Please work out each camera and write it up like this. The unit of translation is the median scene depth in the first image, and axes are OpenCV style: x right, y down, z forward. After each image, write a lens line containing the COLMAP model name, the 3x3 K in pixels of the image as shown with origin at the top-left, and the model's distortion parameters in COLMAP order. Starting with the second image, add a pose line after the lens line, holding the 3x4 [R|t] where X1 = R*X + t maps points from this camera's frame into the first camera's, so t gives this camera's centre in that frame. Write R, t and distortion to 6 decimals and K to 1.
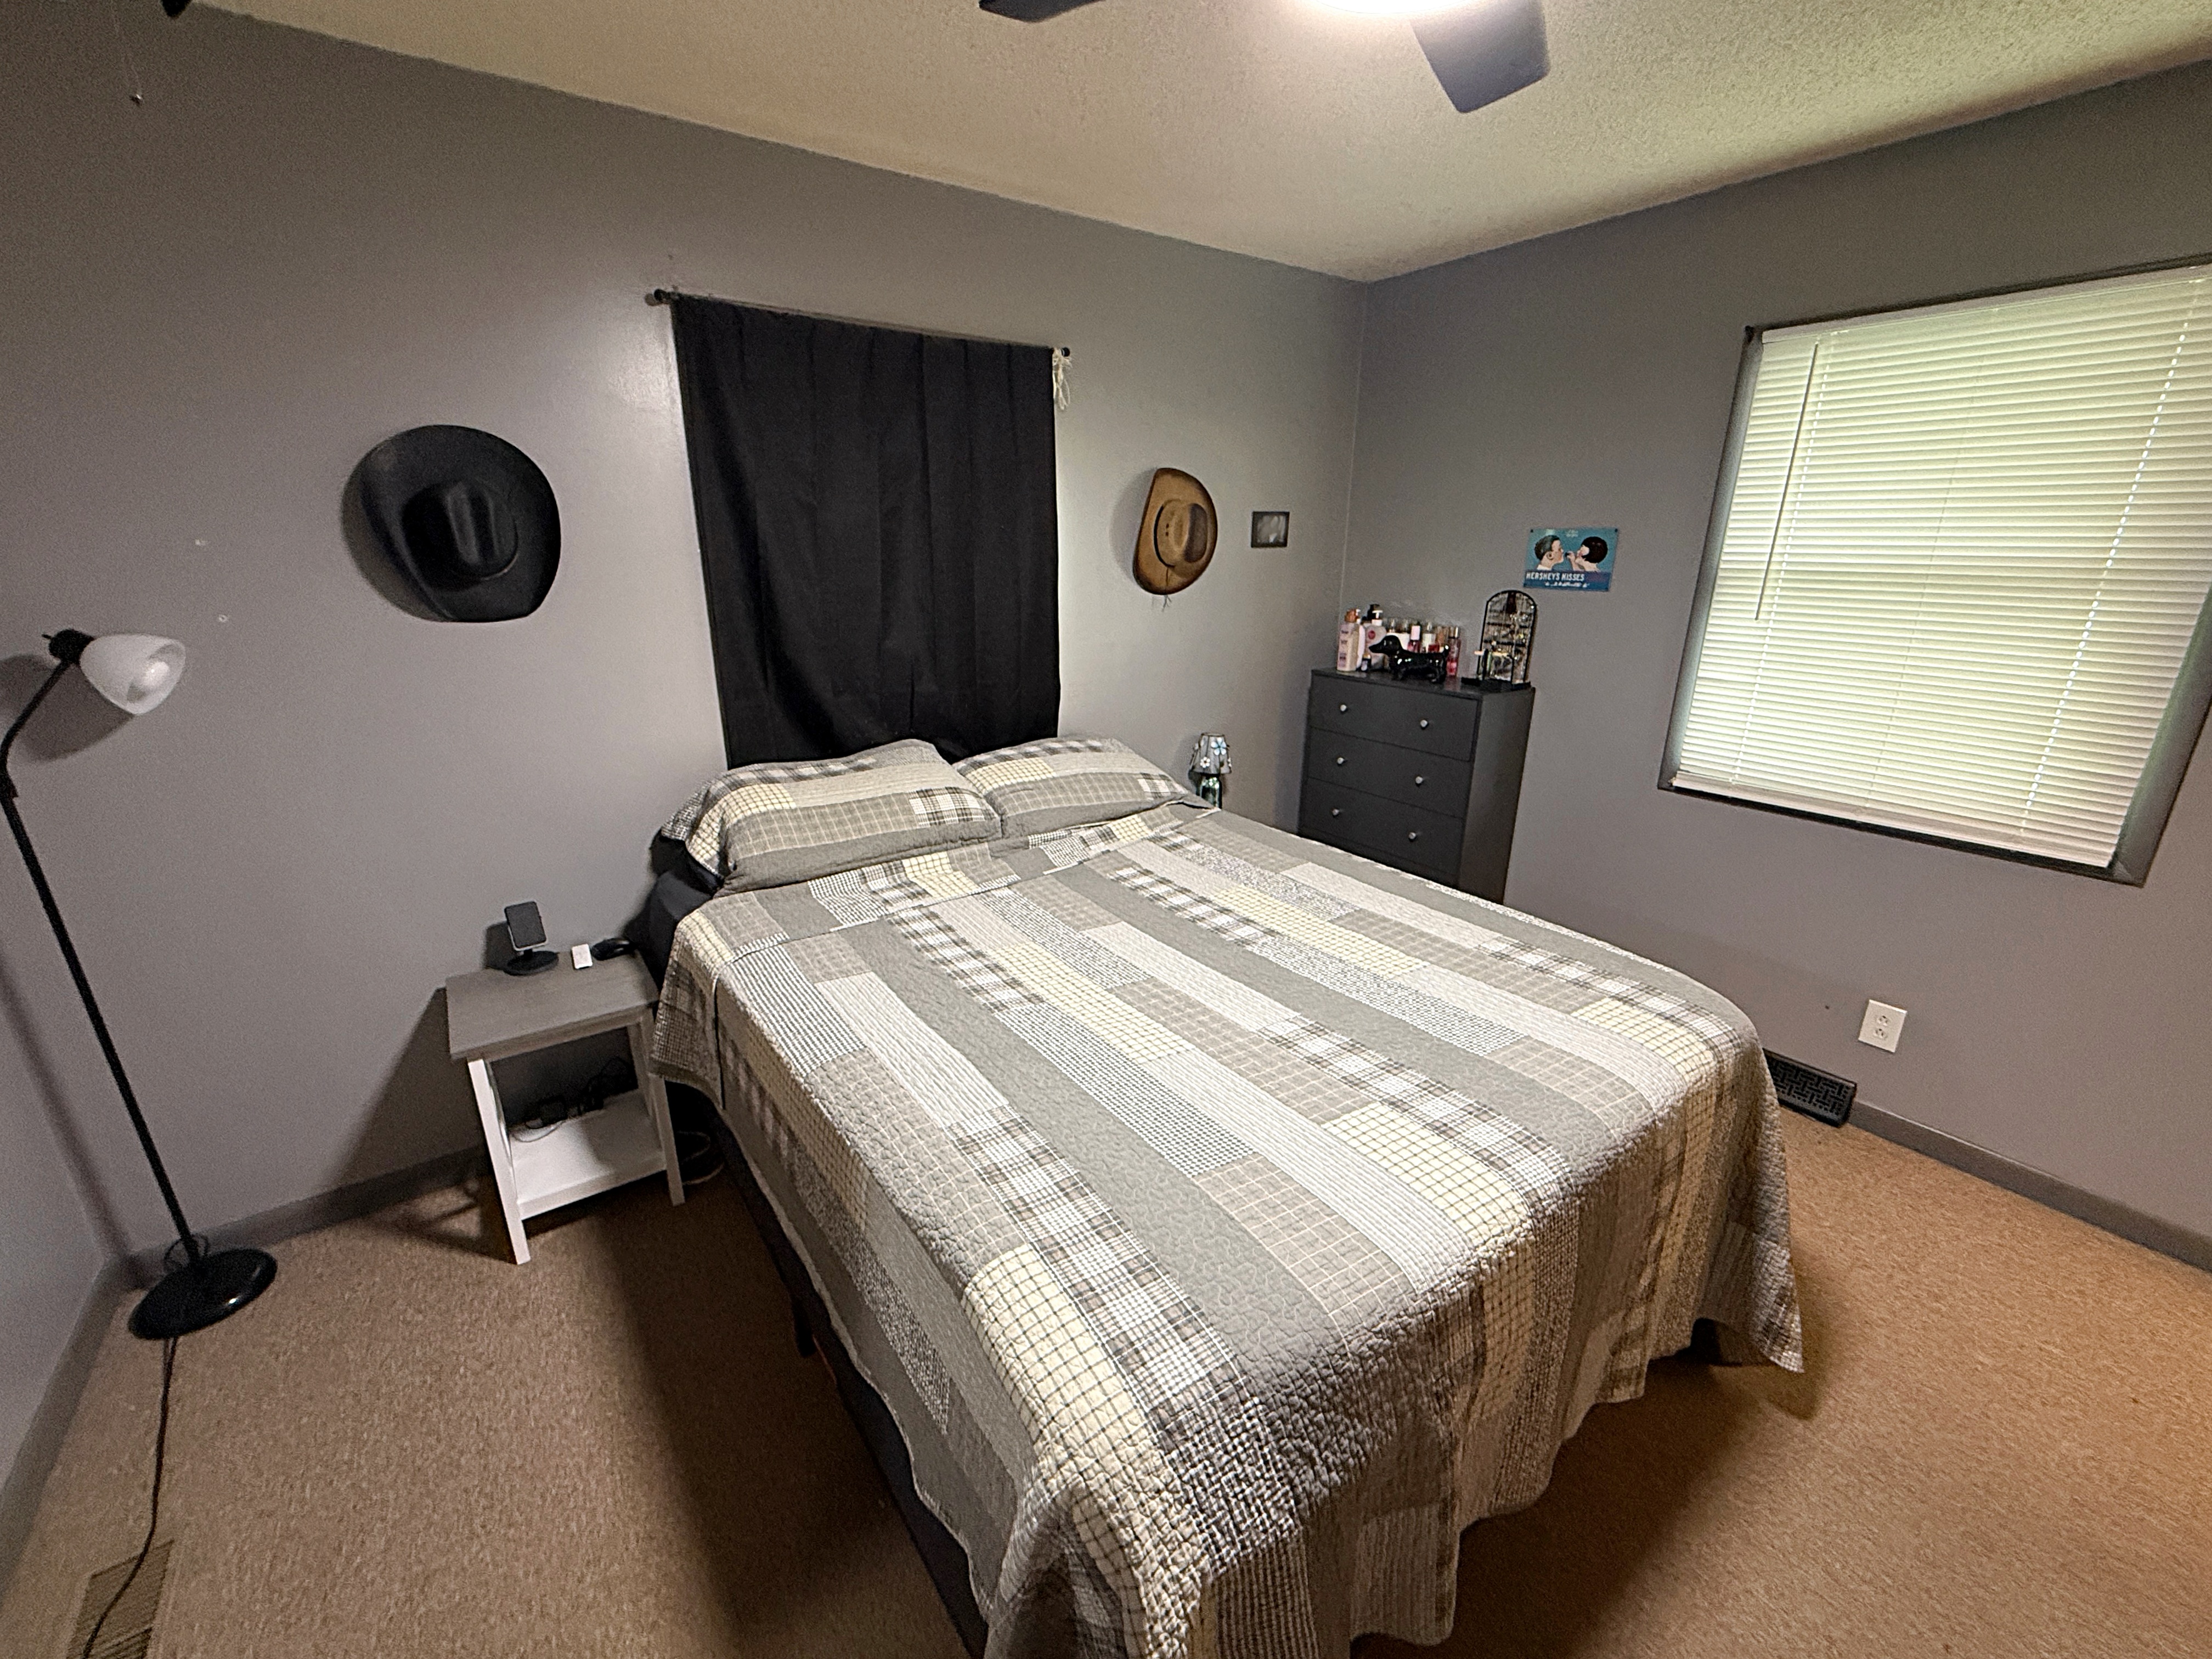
lens RADIAL K [[909.5, 0, 1118.5], [0, 909.5, 836.6], [0, 0, 1]] dist [0.006091, -0.001793]
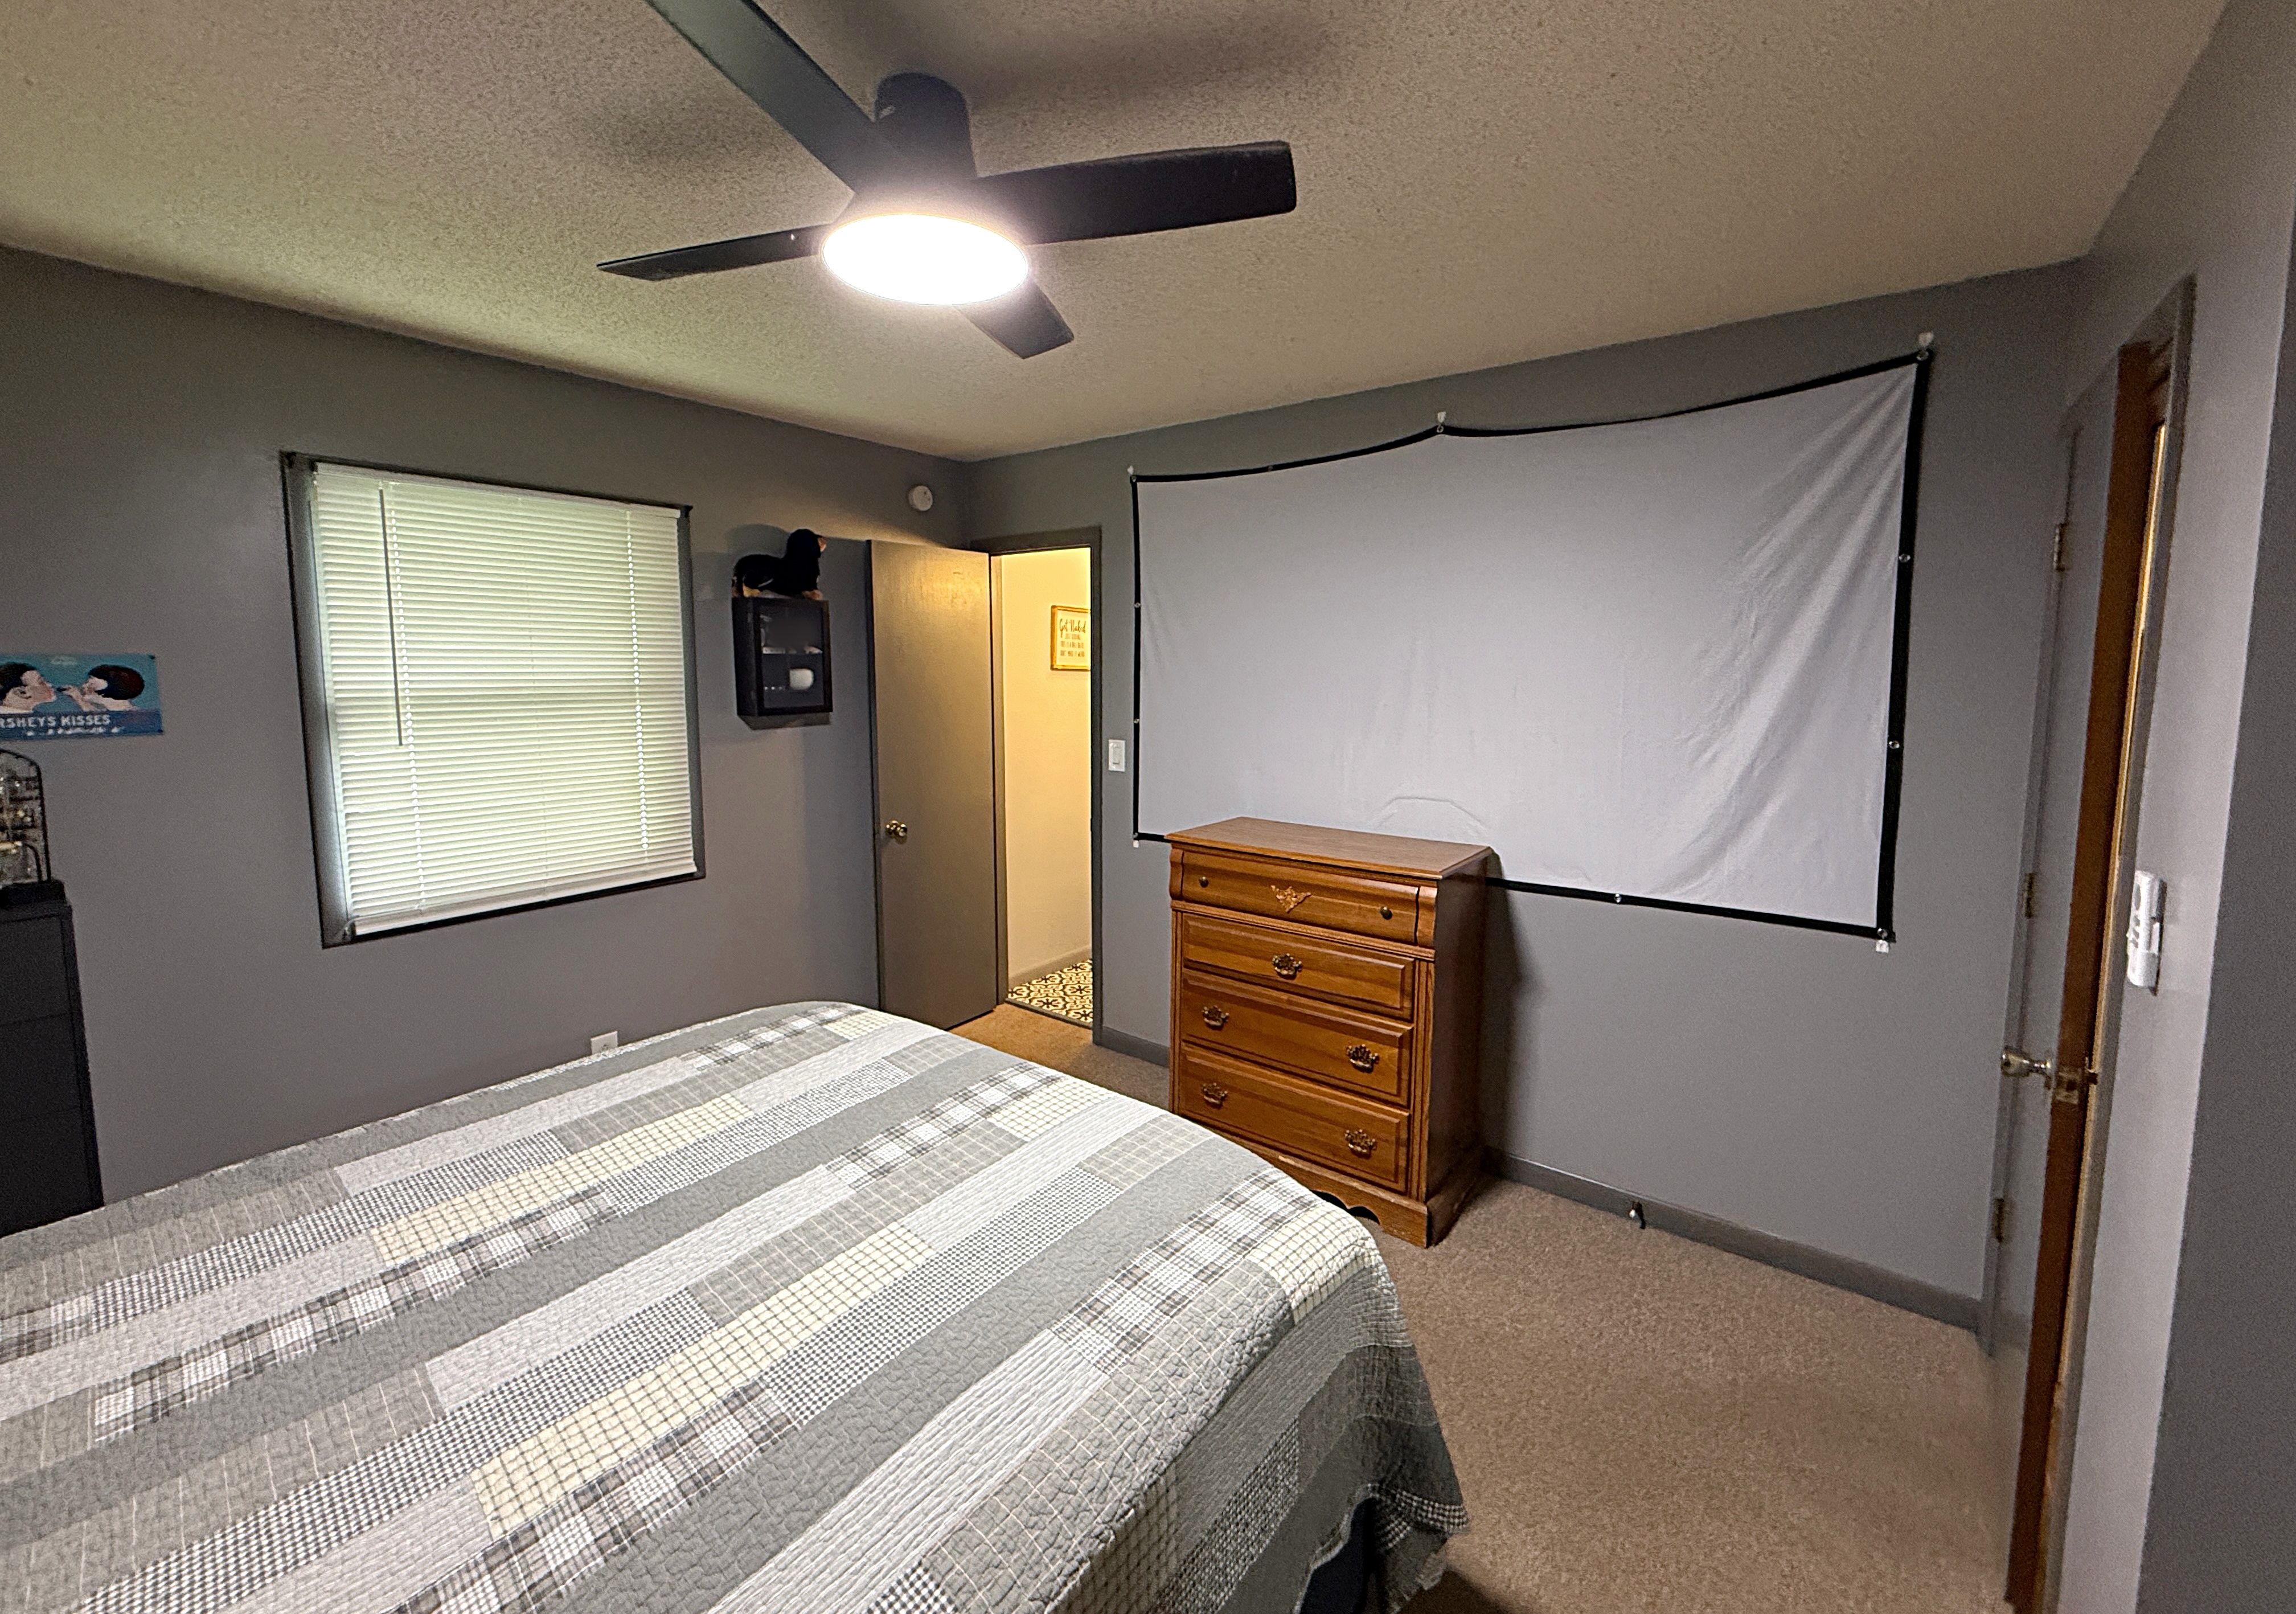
lens RADIAL K [[934.3, 0, 1138.9], [0, 934.3, 747.7], [0, 0, 1]] dist [0.000673, 0.000531]
pose [[-0.280727, -0.089154, 0.955638, -0.528475], [0.298237, 0.938285, 0.175145, -0.188929], [-0.912276, 0.334175, -0.236813, 0.554049]]
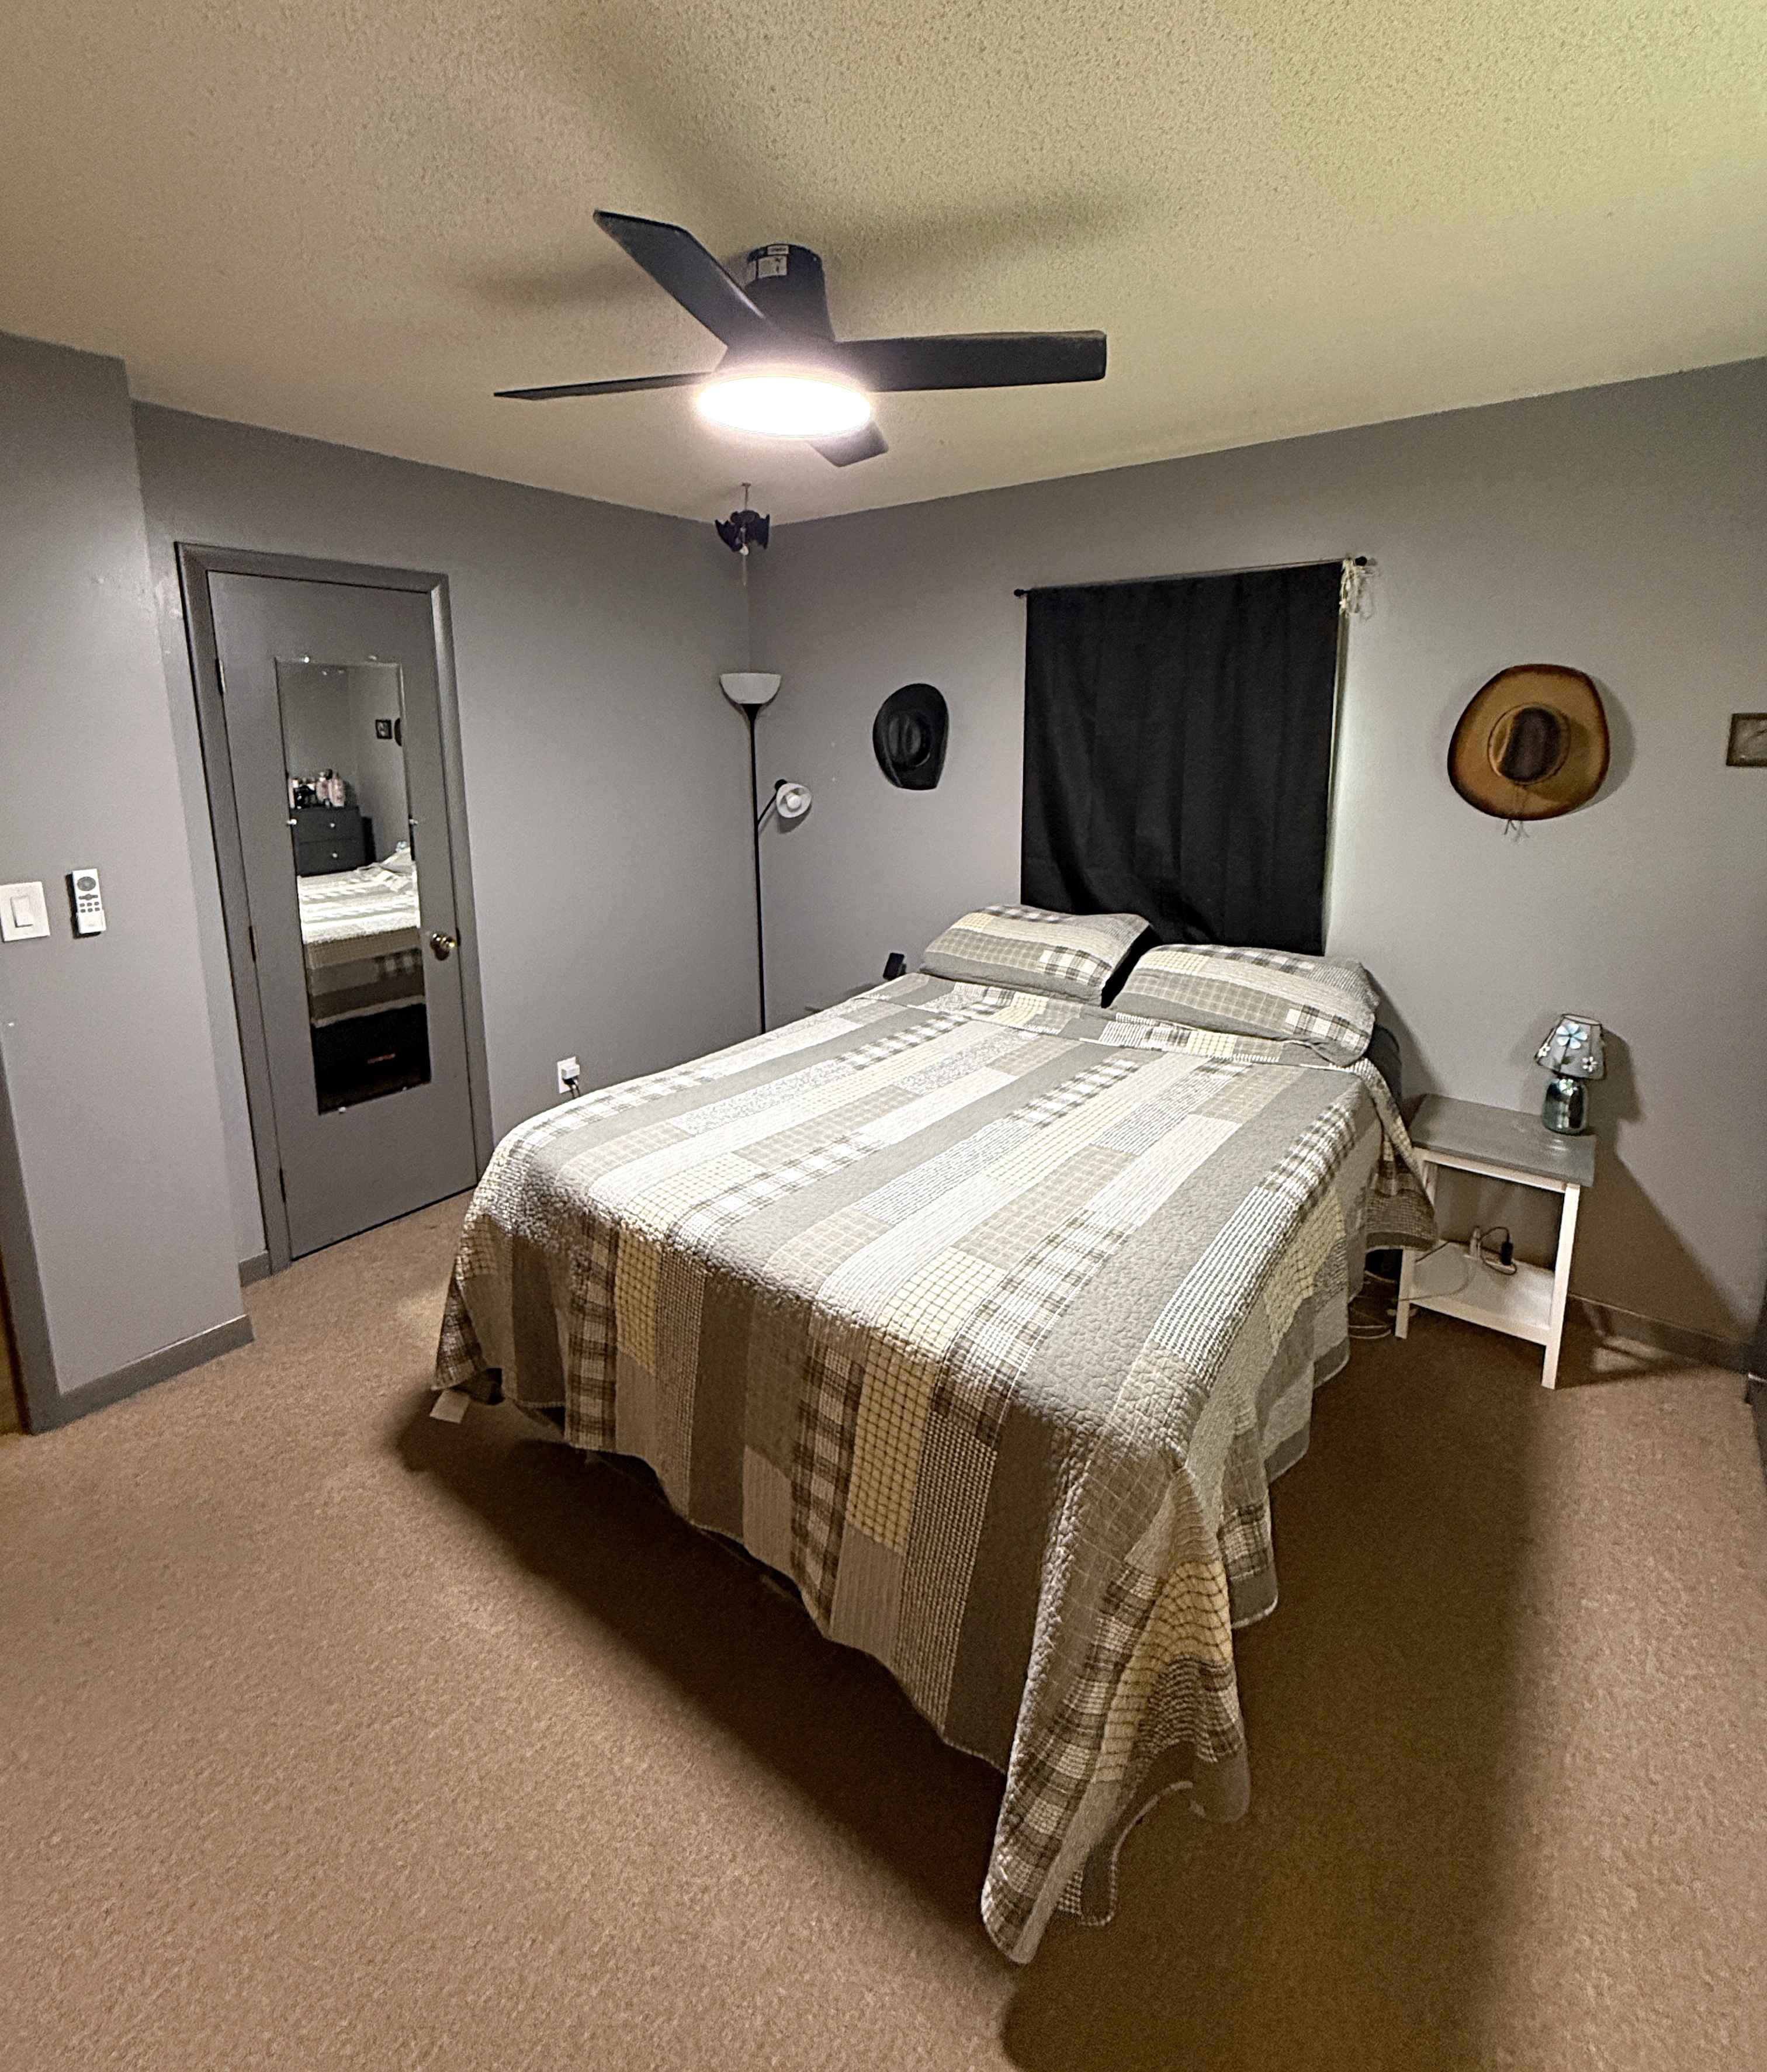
lens RADIAL K [[952.3, 0, 880.4], [0, 952.3, 918.4], [0, 0, 1]] dist [-0.004478, -0.000166]
pose [[0.289441, 0.186037, -0.938943, 0.914650], [-0.298625, 0.949522, 0.096078, -0.138855], [0.909421, 0.252583, 0.330386, 0.353395]]
